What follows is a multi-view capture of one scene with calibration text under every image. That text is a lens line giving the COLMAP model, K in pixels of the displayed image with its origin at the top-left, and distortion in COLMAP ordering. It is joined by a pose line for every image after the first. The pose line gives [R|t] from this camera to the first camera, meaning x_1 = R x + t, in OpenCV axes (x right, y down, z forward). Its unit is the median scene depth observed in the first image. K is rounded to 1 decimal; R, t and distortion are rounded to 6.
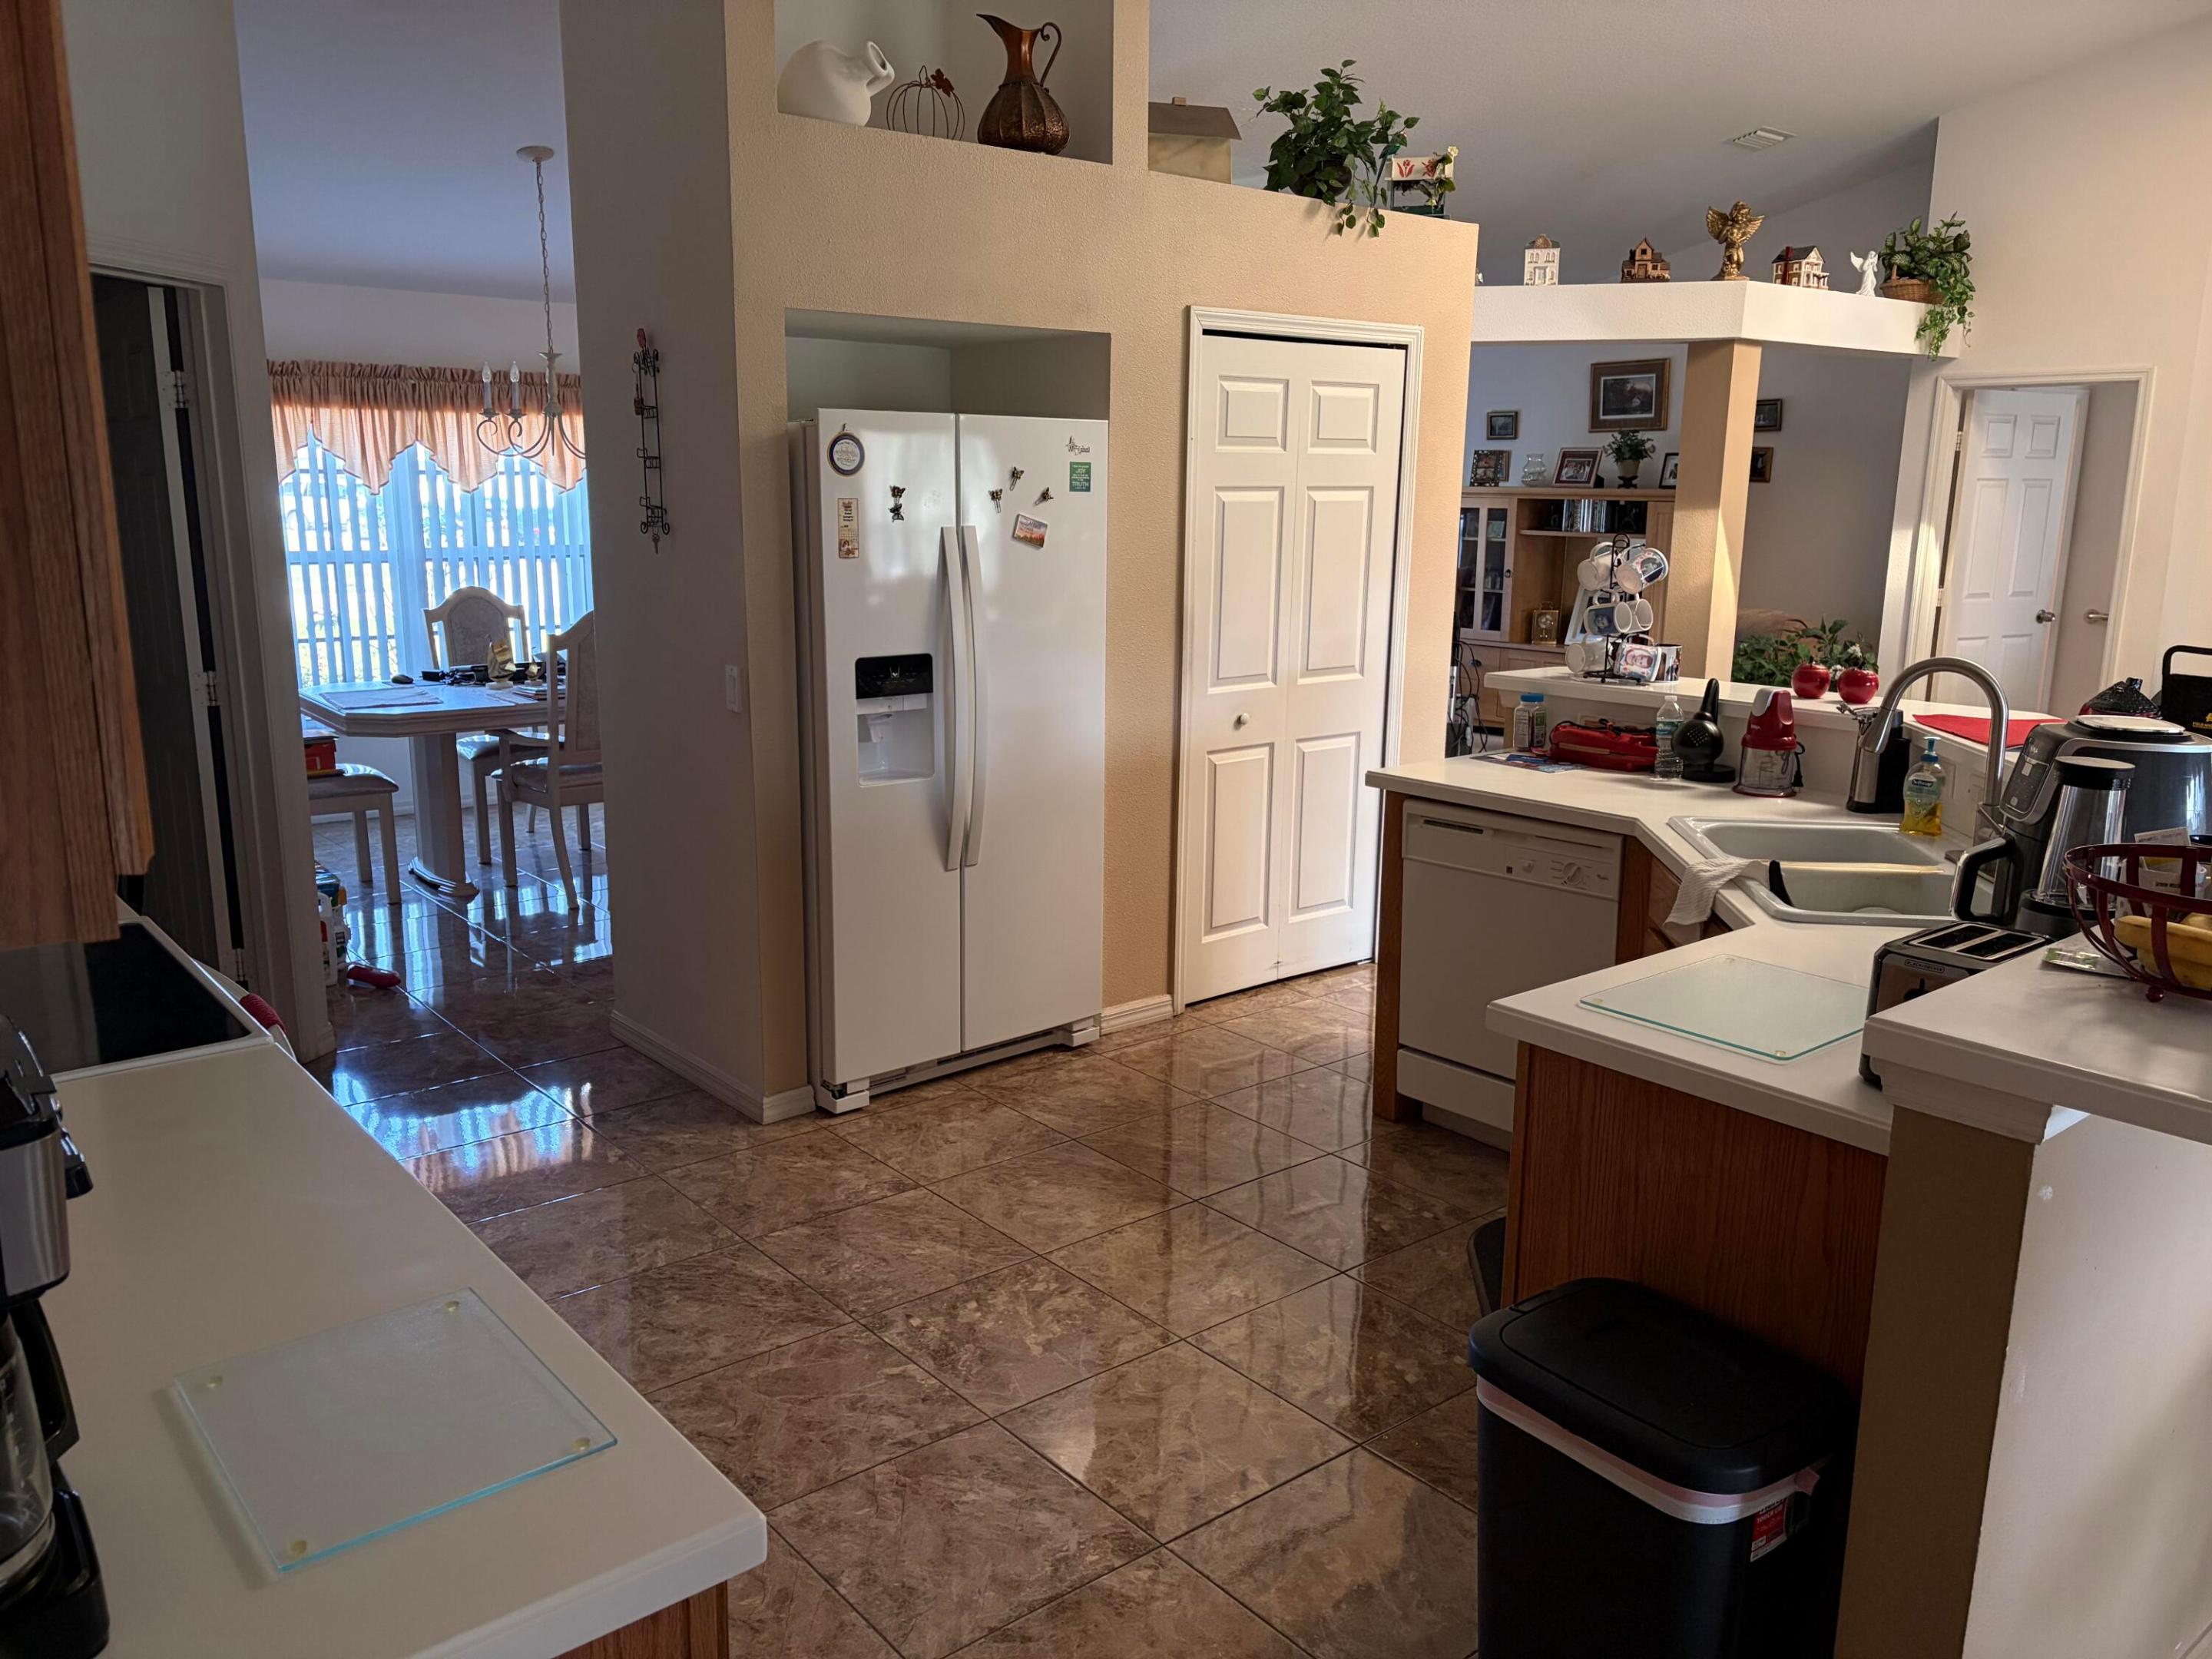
lens RADIAL K [[1672.6, 0, 1085.5], [0, 1672.6, 832.8], [0, 0, 1]] dist [0.049018, -0.057523]
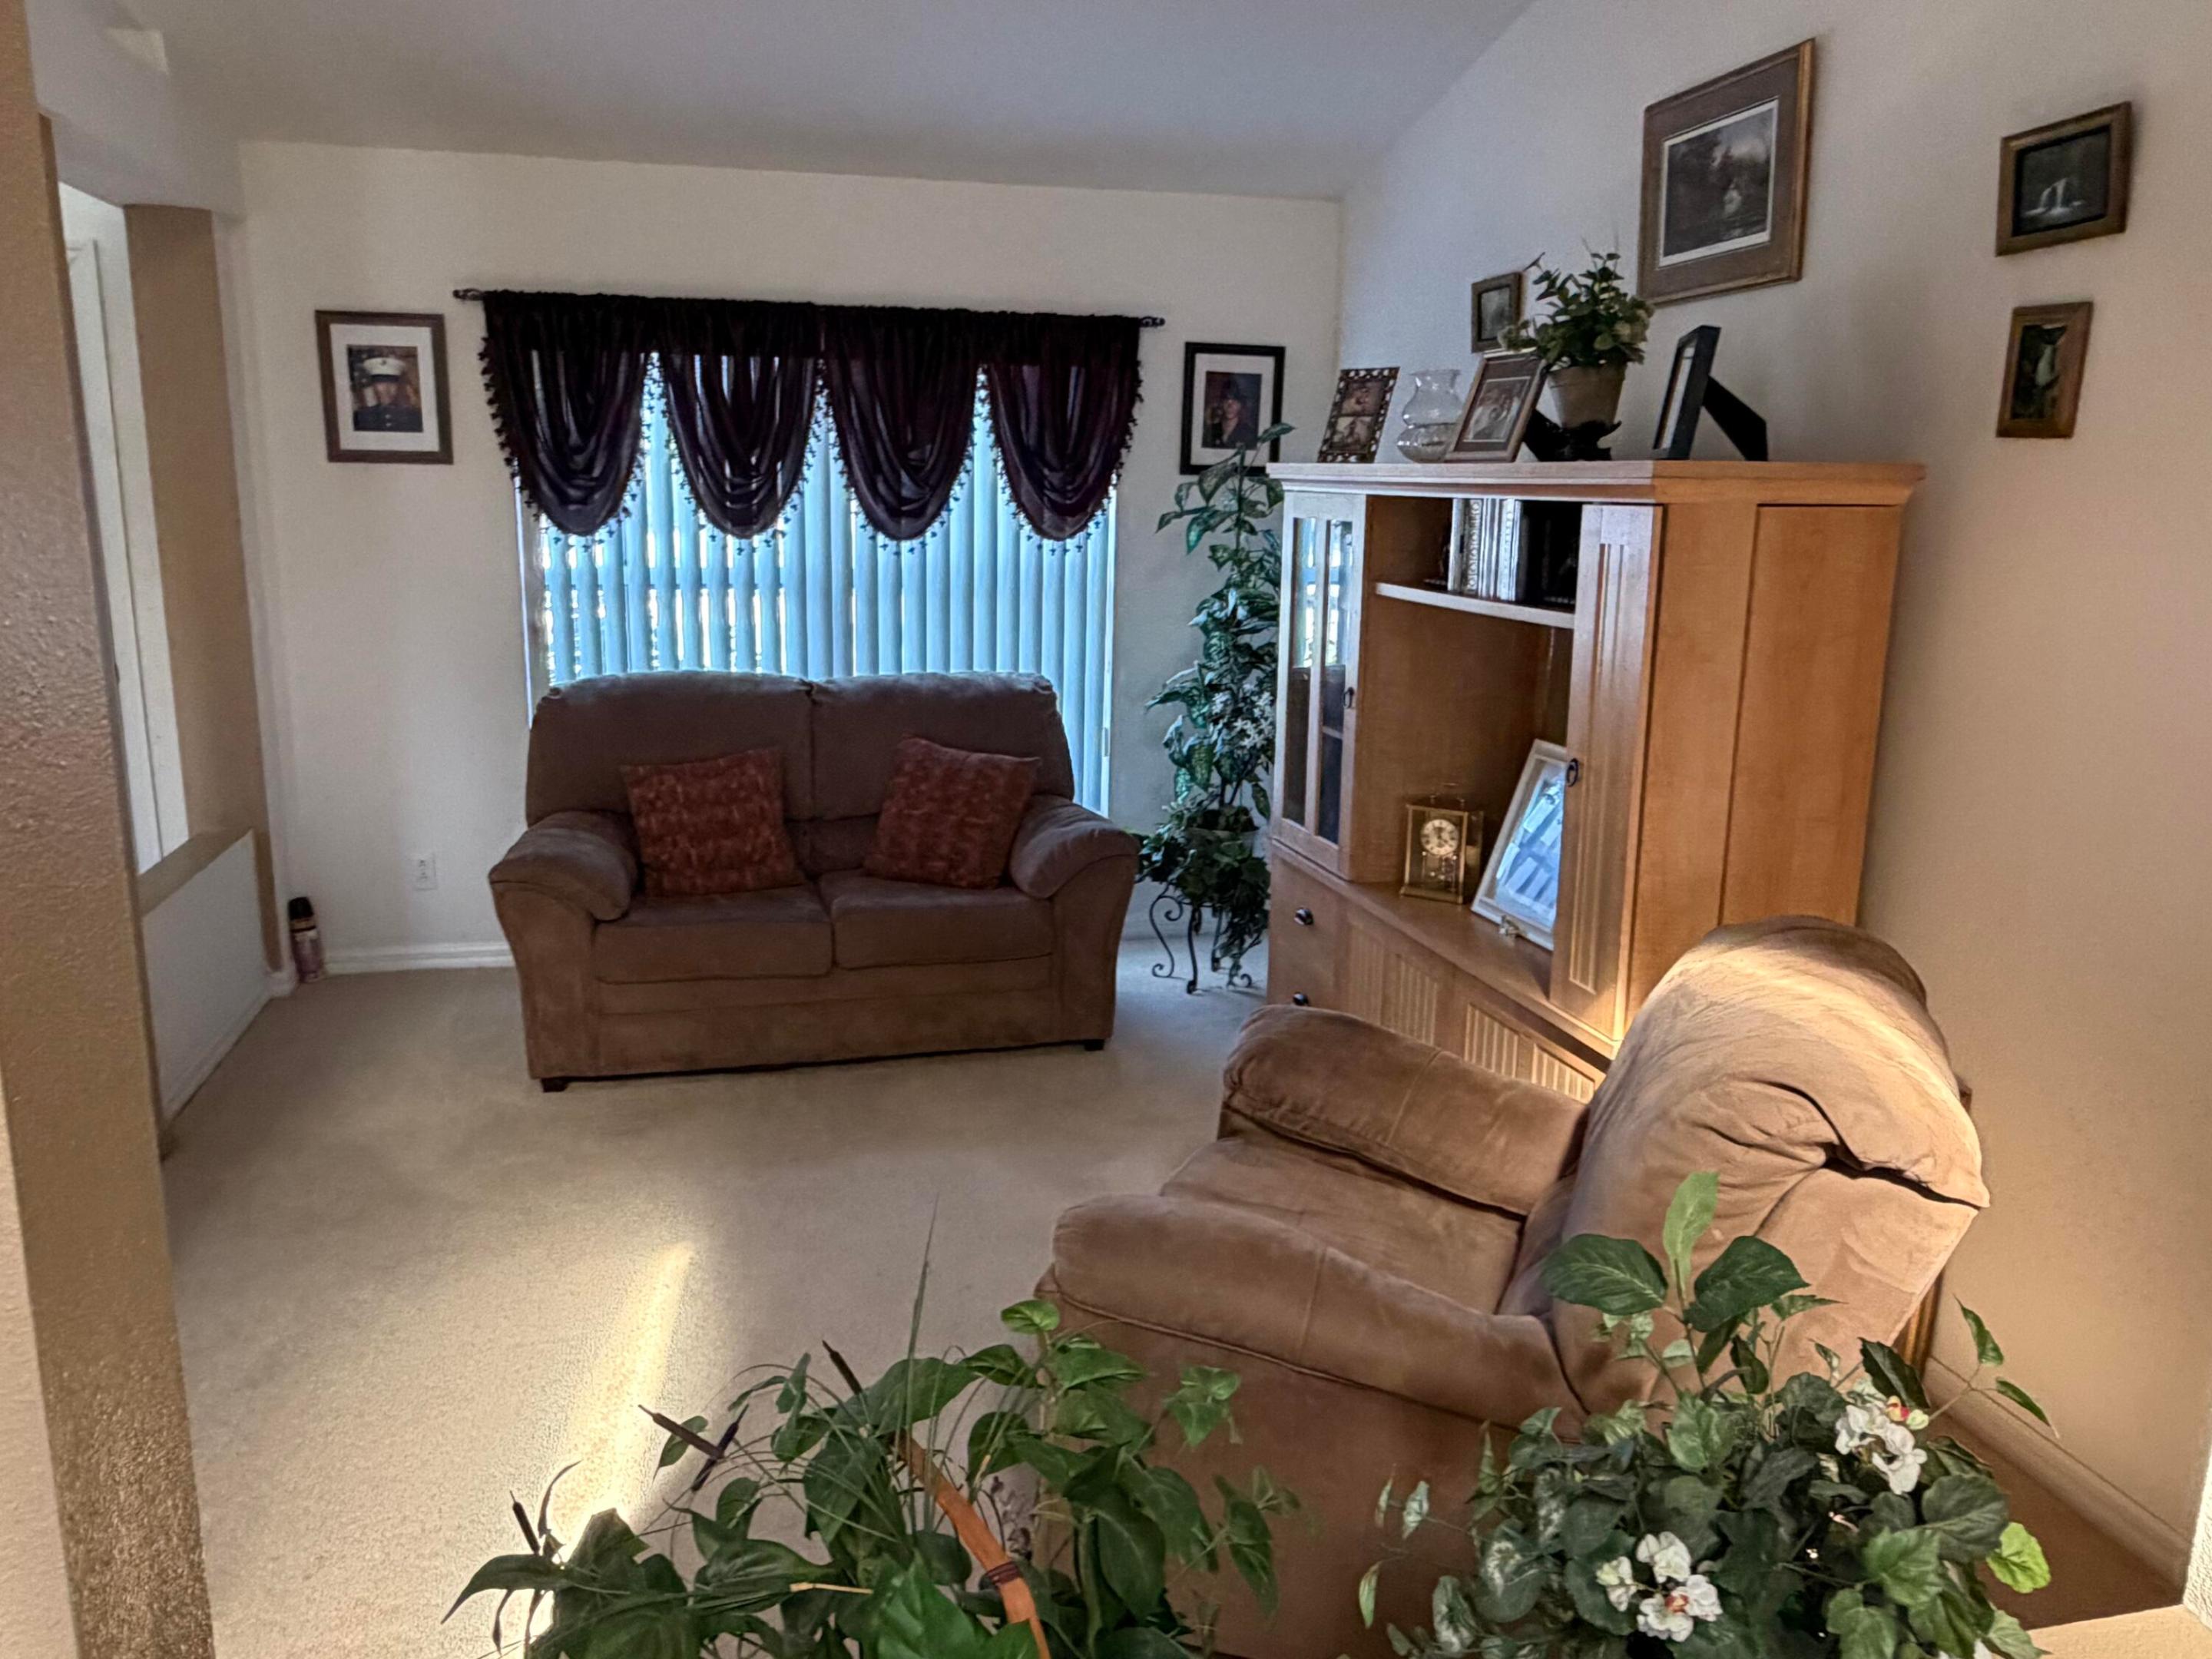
lens RADIAL K [[1622.4, 0, 1092.1], [0, 1622.4, 818.2], [0, 0, 1]] dist [0.006142, 0.003334]
pose [[0.902158, 0.093833, -0.421078, 0.379046], [-0.097152, 0.995176, 0.013617, -0.137703], [0.420324, 0.028624, 0.906922, 0.706916]]
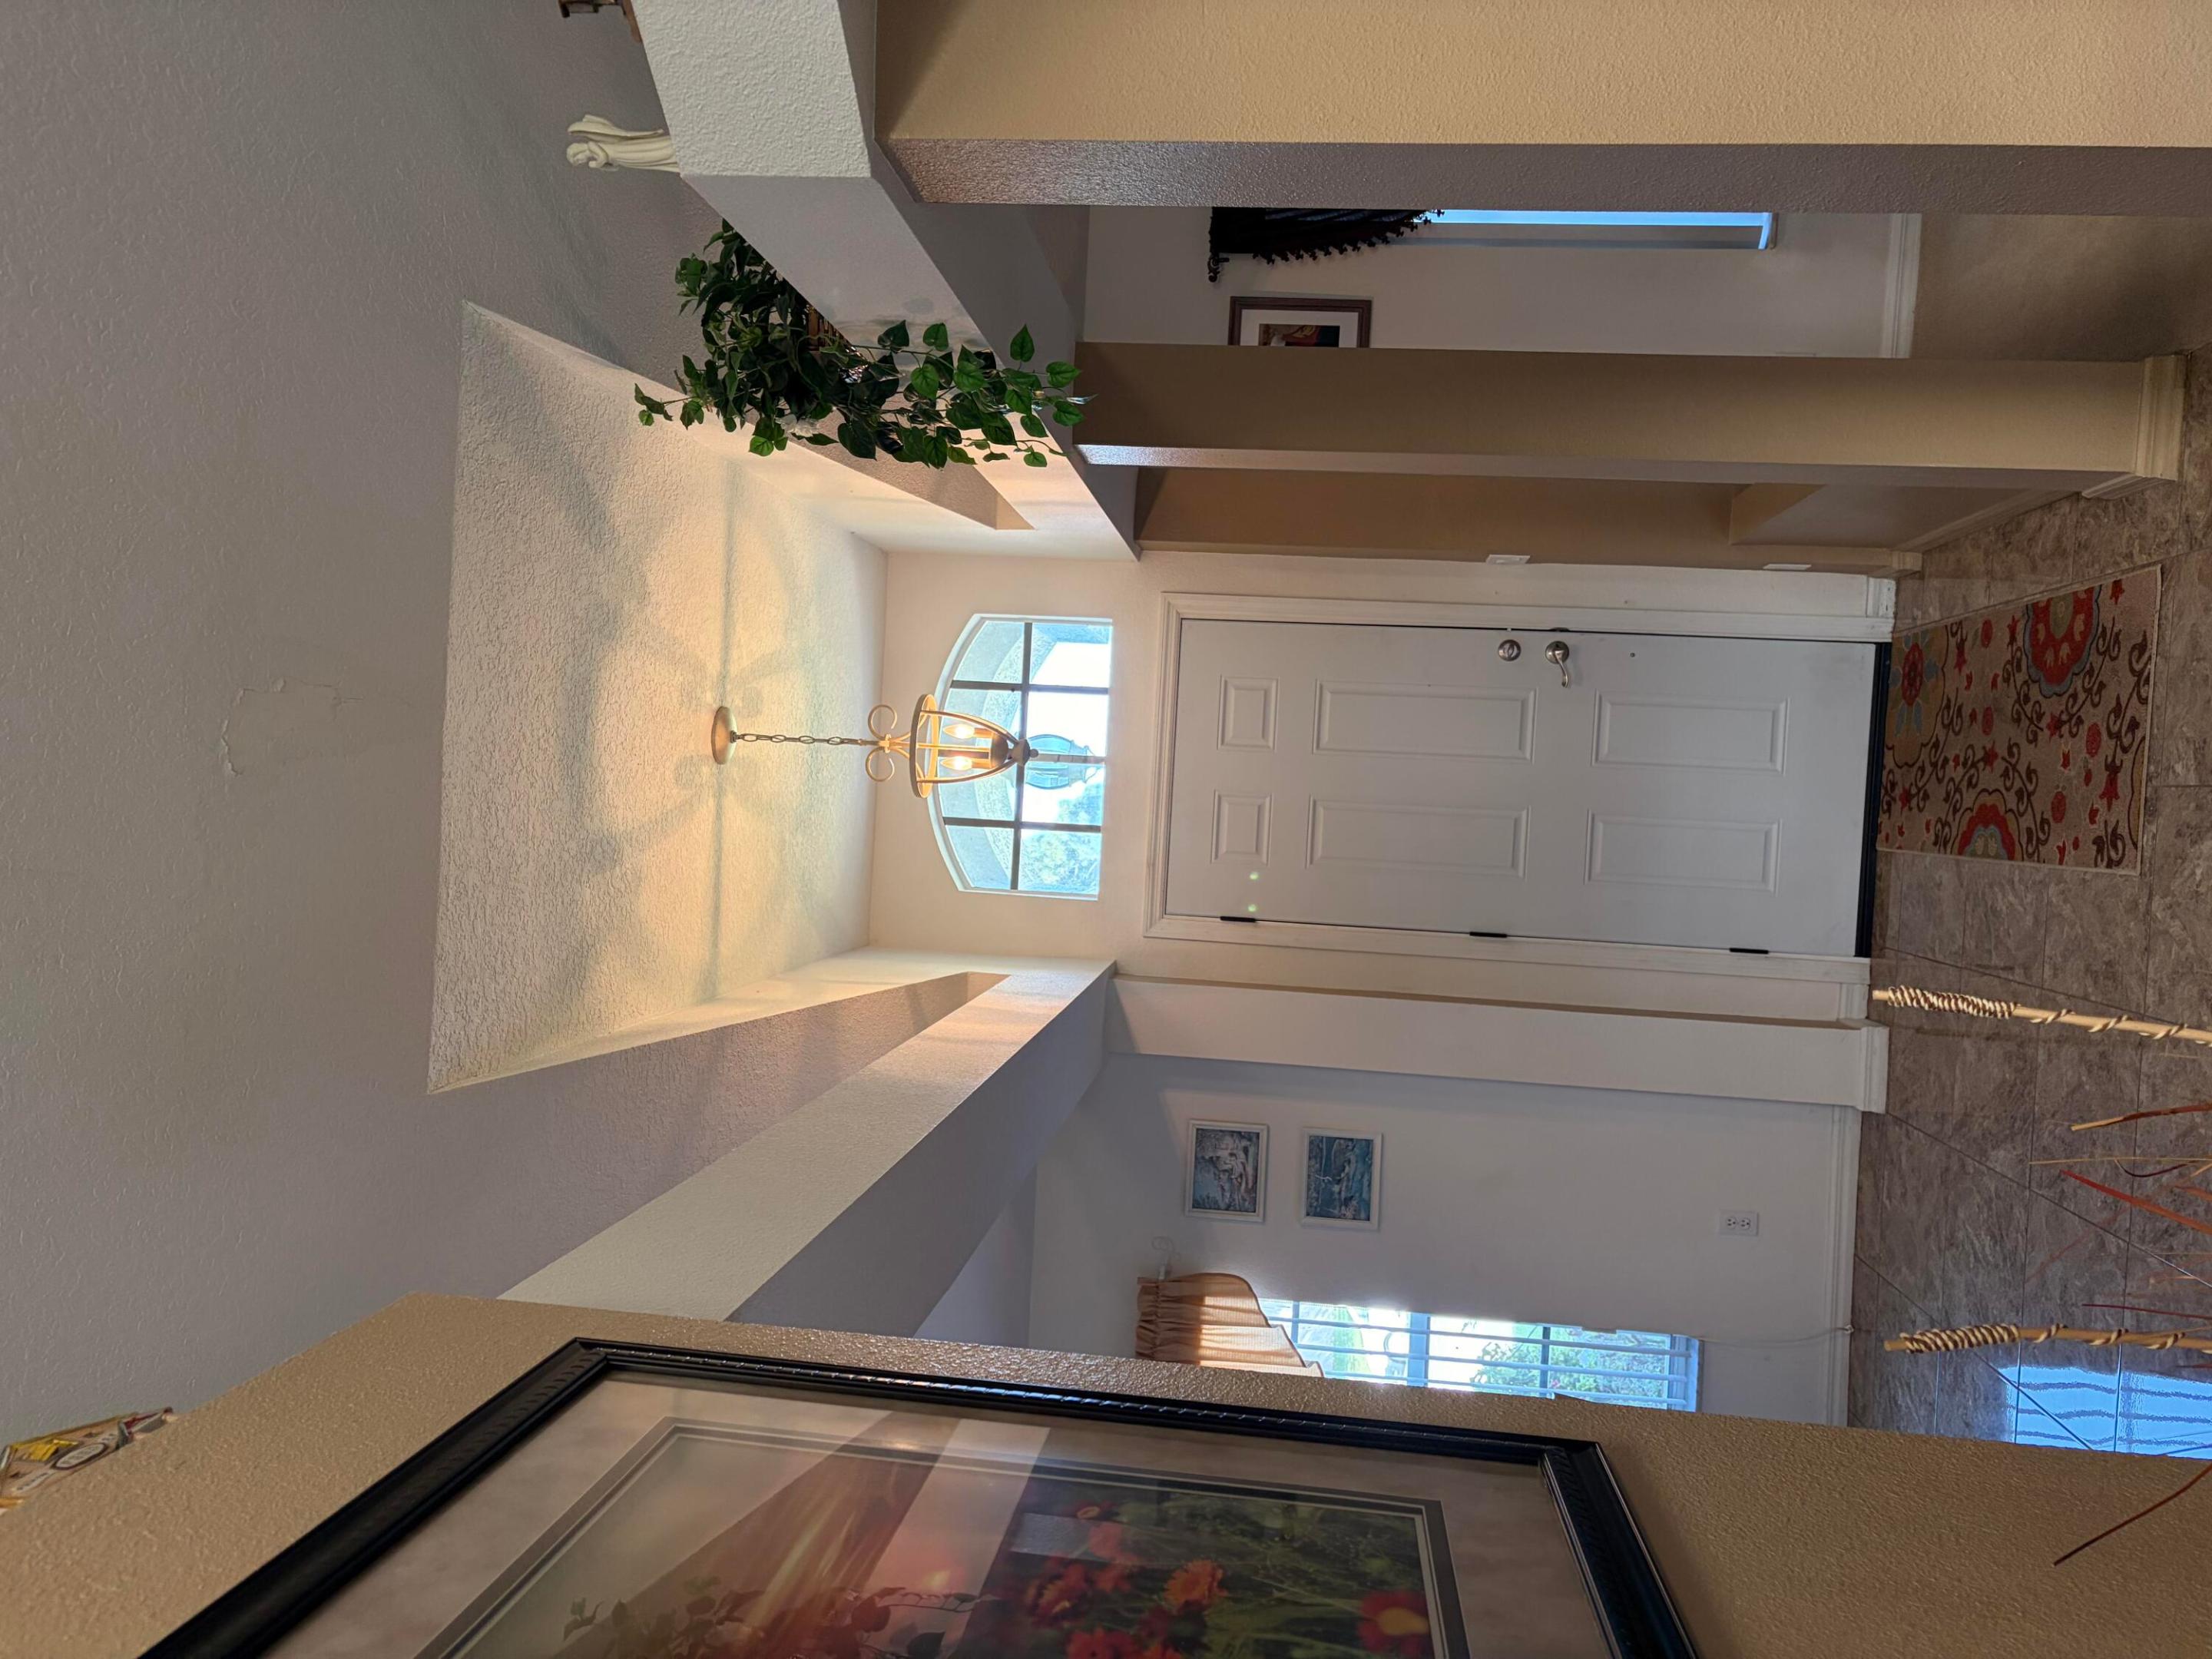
lens RADIAL K [[1672.6, 0, 1111.3], [0, 1672.6, 831.0], [0, 0, 1]] dist [0.049018, -0.057523]
pose [[-0.038783, -0.765106, -0.642735, 0.201772], [0.945807, 0.179425, -0.270657, -0.124781], [0.322404, -0.618400, 0.716684, 0.569689]]
